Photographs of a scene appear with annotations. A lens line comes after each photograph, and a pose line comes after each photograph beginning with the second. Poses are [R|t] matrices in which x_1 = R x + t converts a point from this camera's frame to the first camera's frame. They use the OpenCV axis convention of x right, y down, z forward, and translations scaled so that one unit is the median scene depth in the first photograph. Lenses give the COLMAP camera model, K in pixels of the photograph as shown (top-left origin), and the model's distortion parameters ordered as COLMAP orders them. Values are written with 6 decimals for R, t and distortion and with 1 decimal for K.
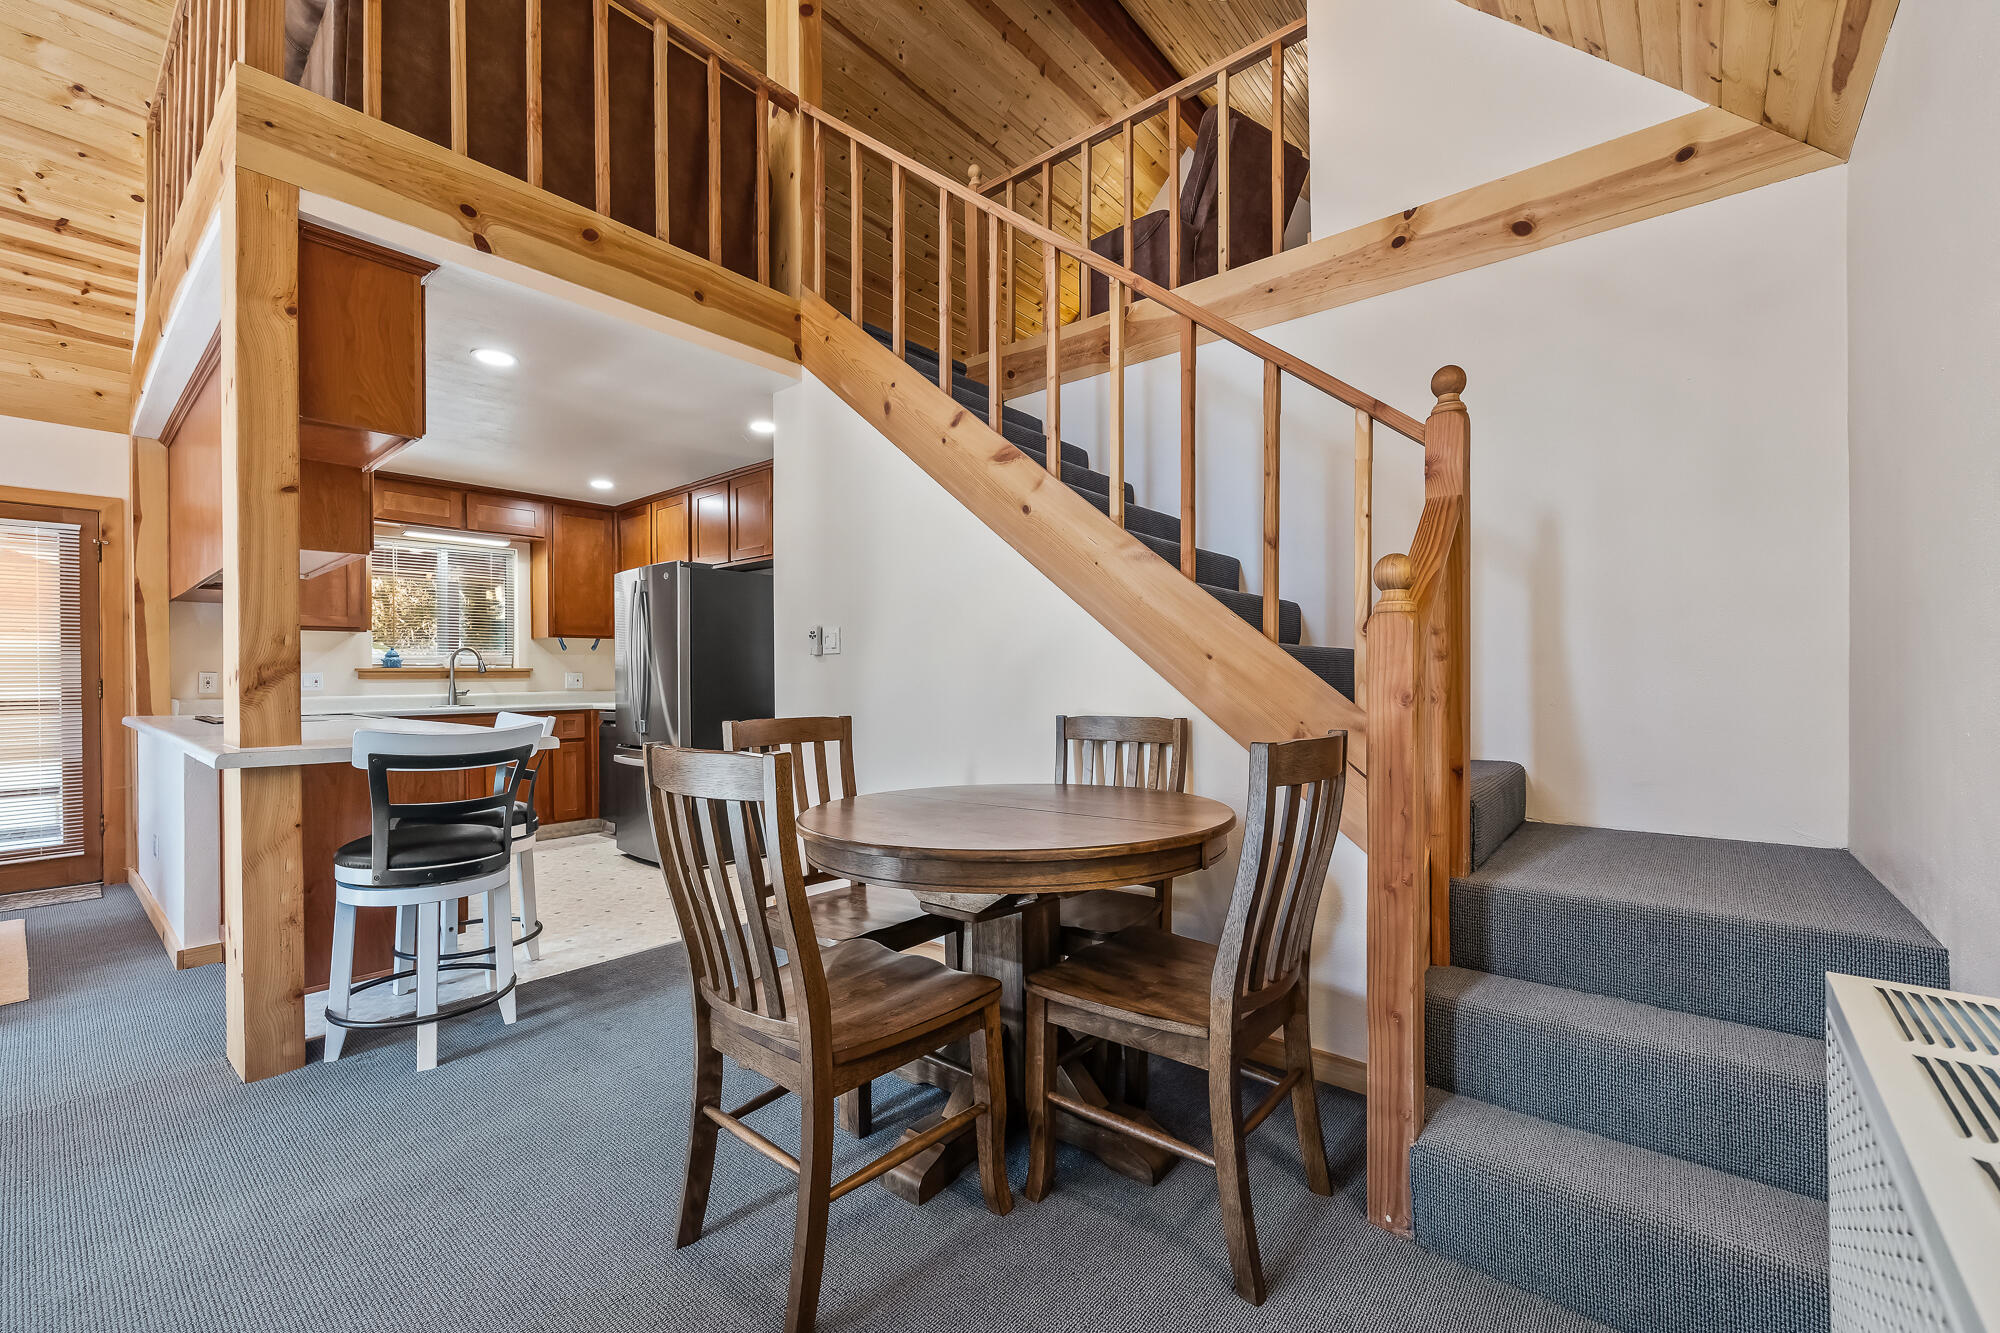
lens RADIAL K [[816.4, 0, 1002.5], [0, 816.4, 674.7], [0, 0, 1]] dist [0.001964, 0.000520]
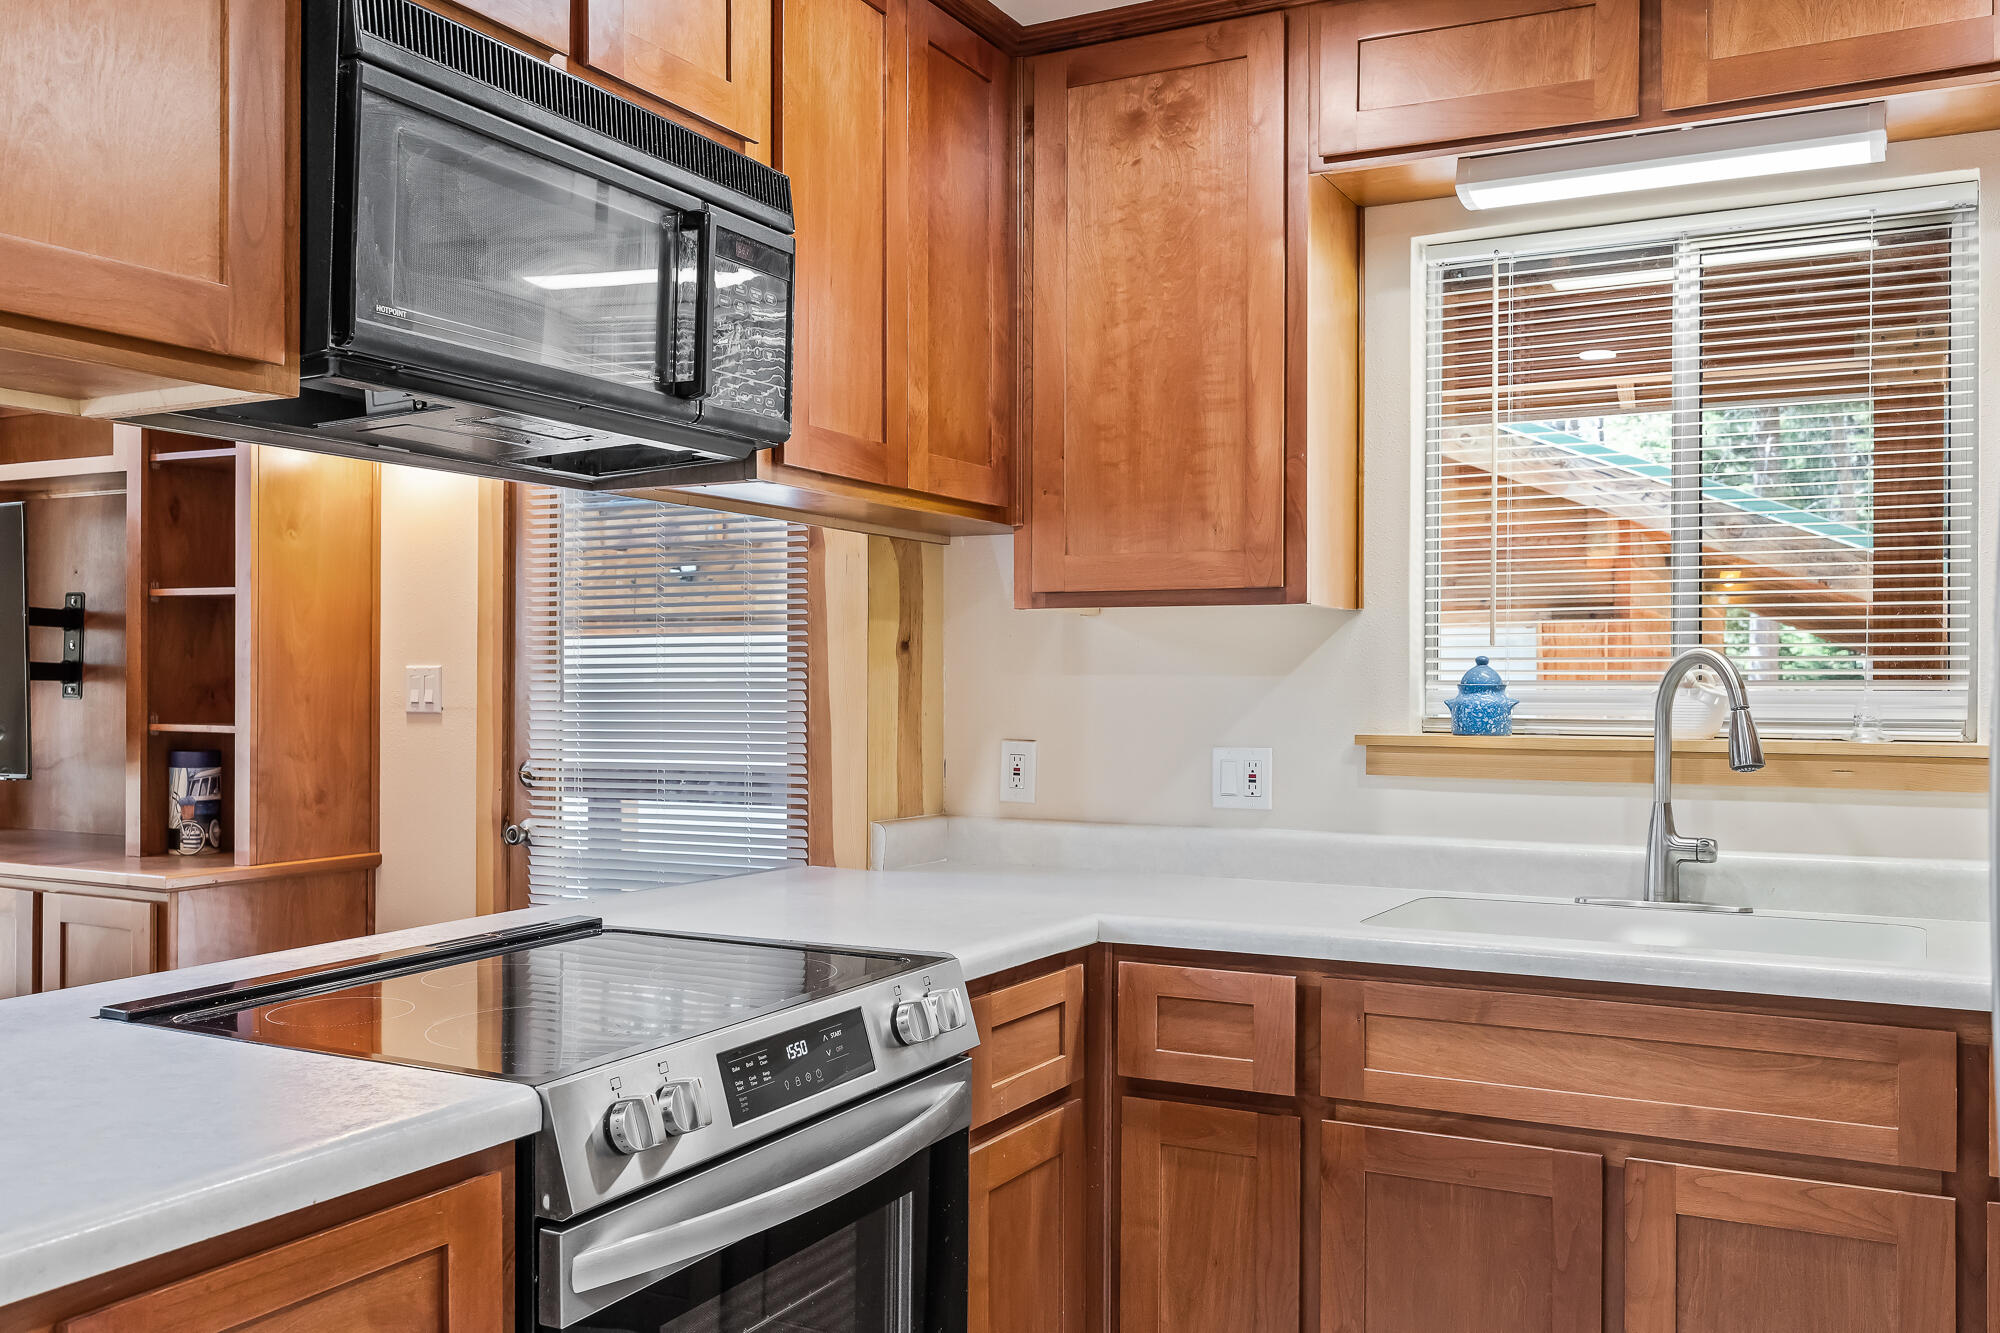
lens RADIAL K [[1723.6, 0, 1001.6], [0, 1723.6, 676.2], [0, 0, 1]] dist [0.000491, 0.007130]
pose [[0.220796, 0.012026, -0.975246, -0.231030], [-0.002562, 0.999928, 0.011751, -0.031232], [0.975317, -0.000096, 0.220811, 0.694176]]
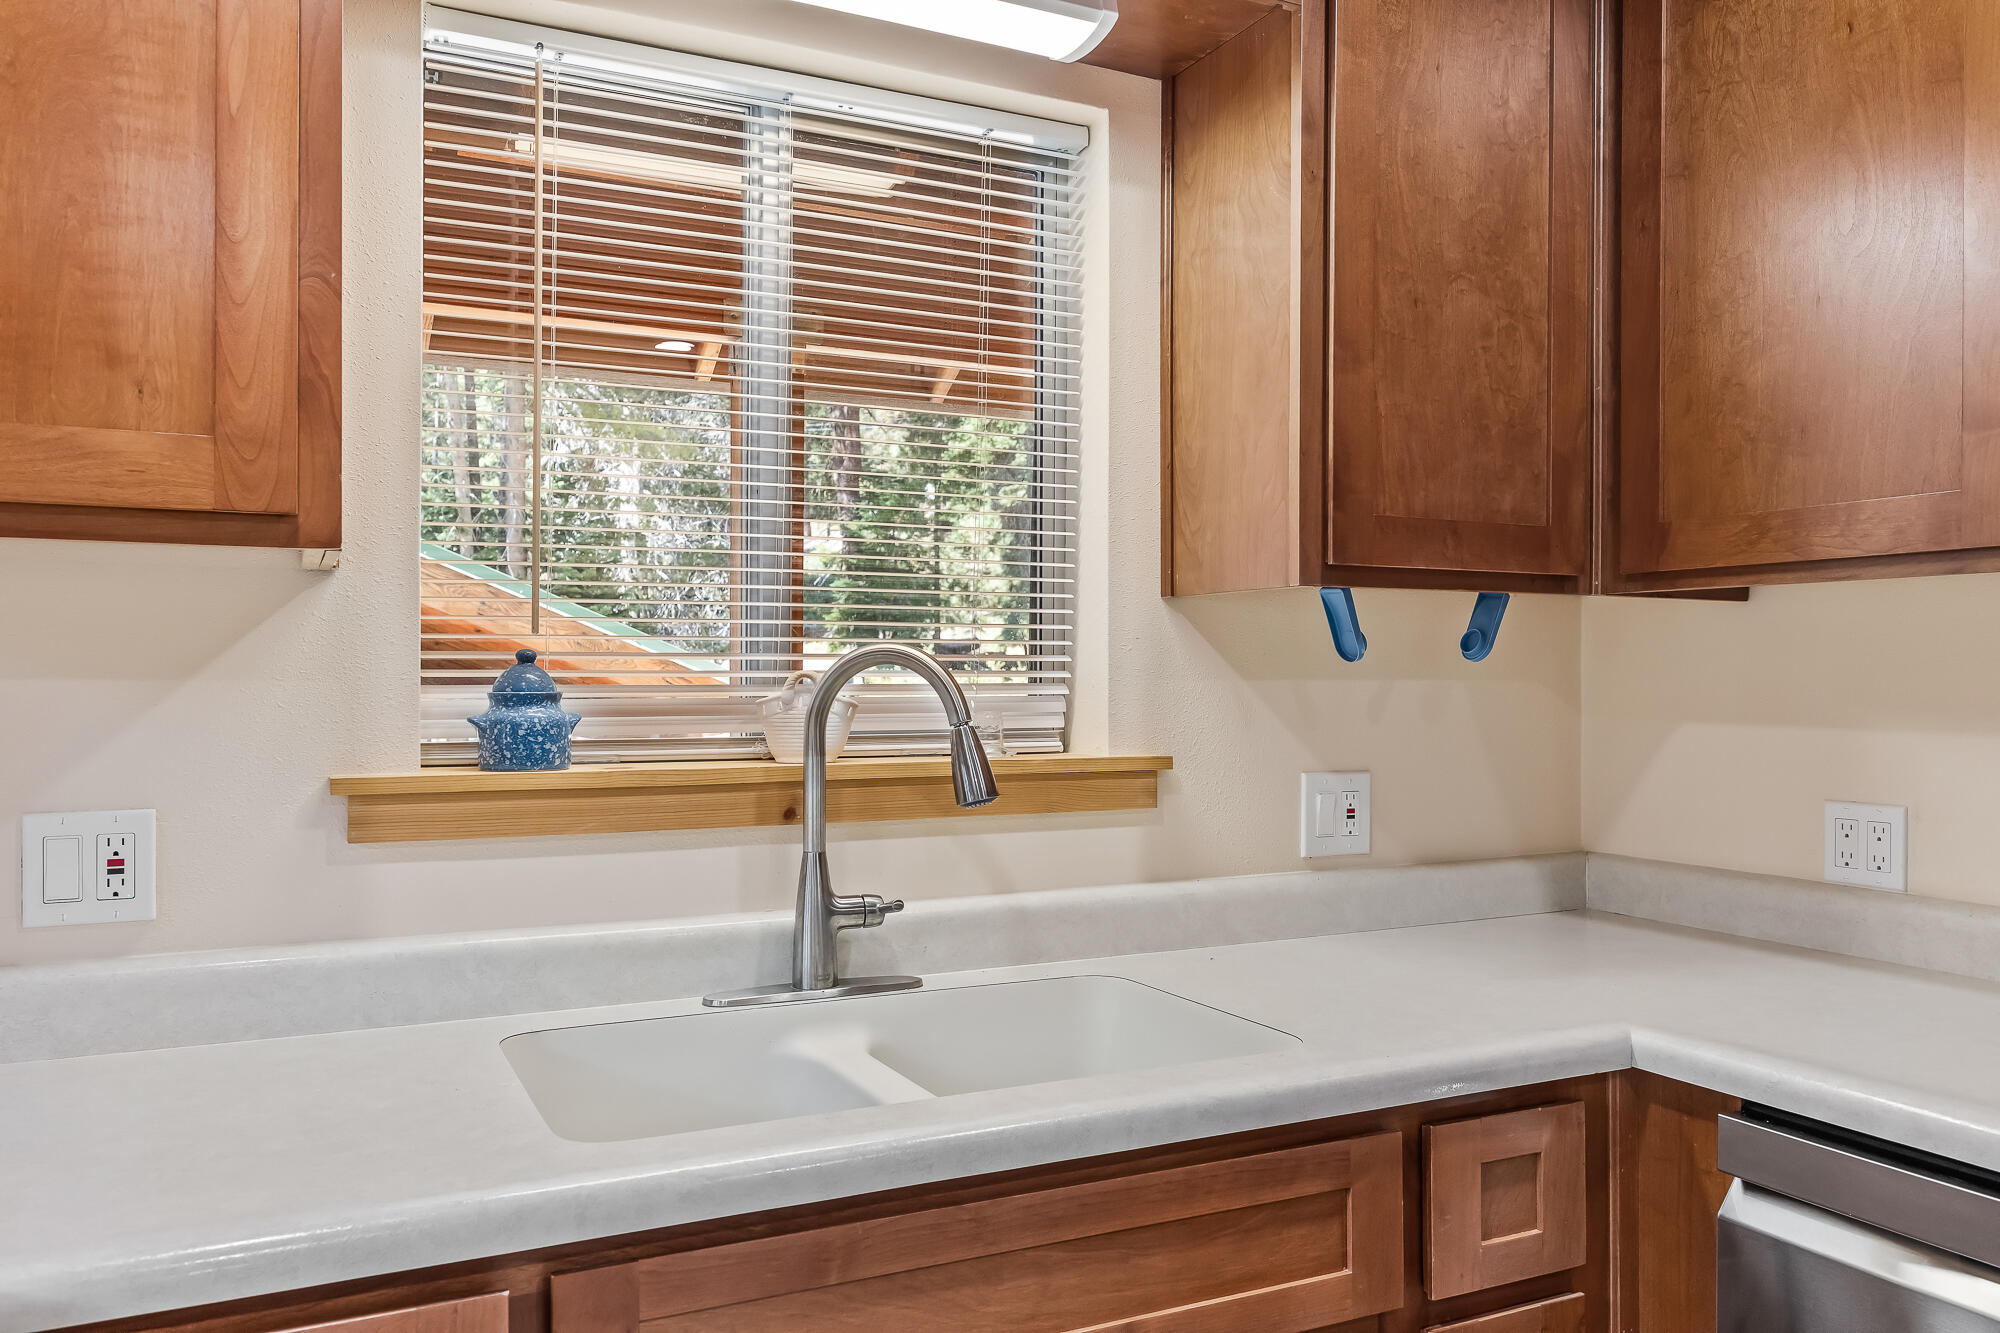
lens RADIAL K [[1485.8, 0, 1003.1], [0, 1485.8, 670.7], [0, 0, 1]] dist [0.021358, -0.004760]
pose [[0.915553, 0.012229, -0.402011, -0.502536], [-0.011696, 0.999924, 0.003779, -0.029459], [0.402027, 0.001242, 0.915627, 0.716113]]
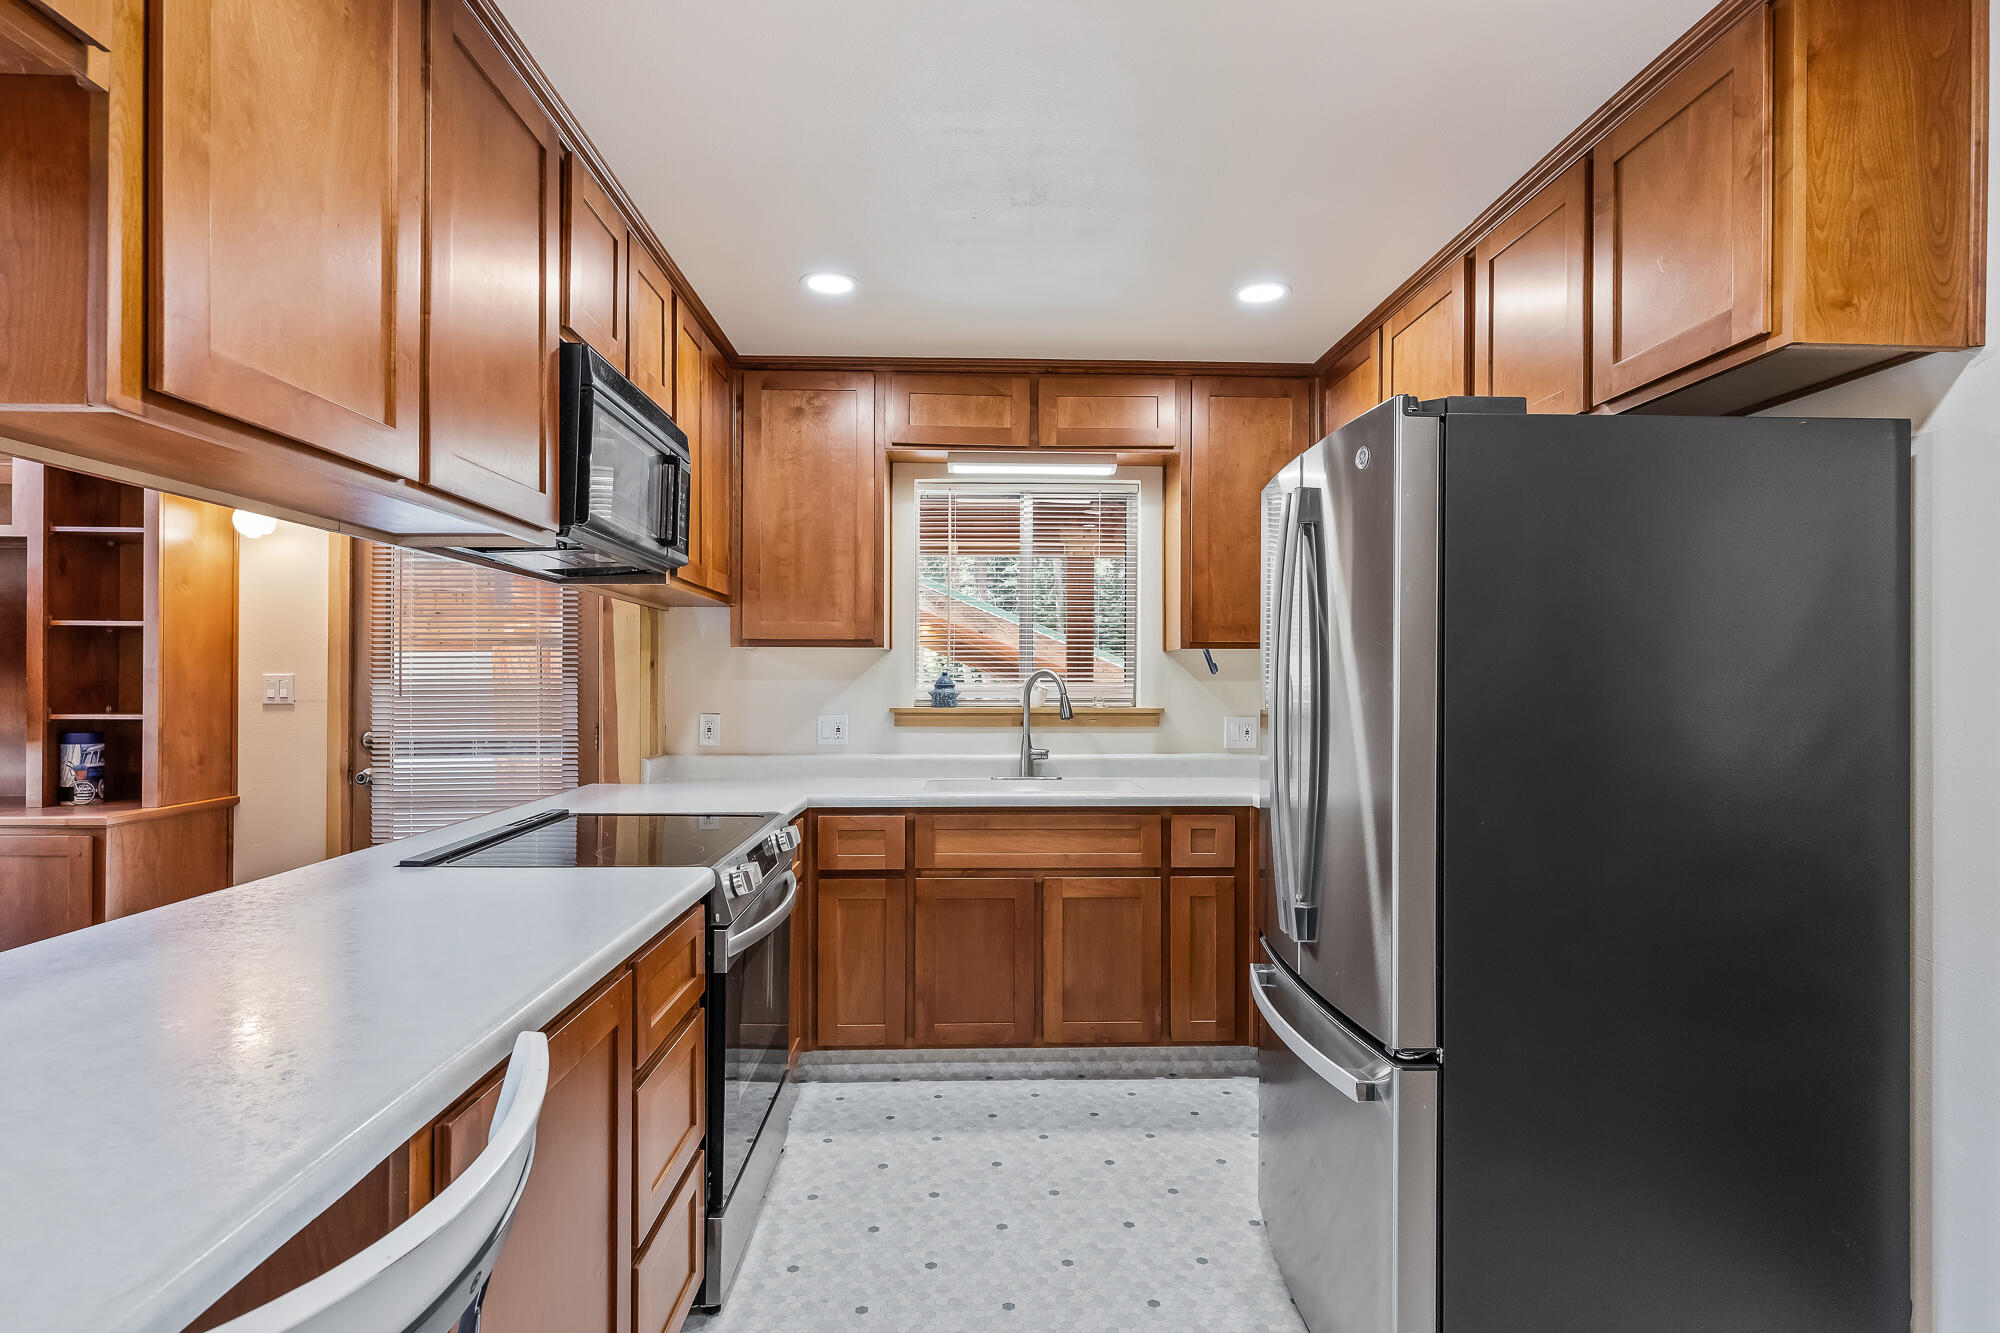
lens RADIAL K [[1011.7, 0, 1002.2], [0, 1011.7, 674.0], [0, 0, 1]] dist [0.004051, 0.000587]
pose [[0.671214, 0.010144, -0.741195, -0.179234], [-0.008102, 0.999947, 0.006349, -0.034575], [0.741220, 0.001744, 0.671260, 0.523168]]
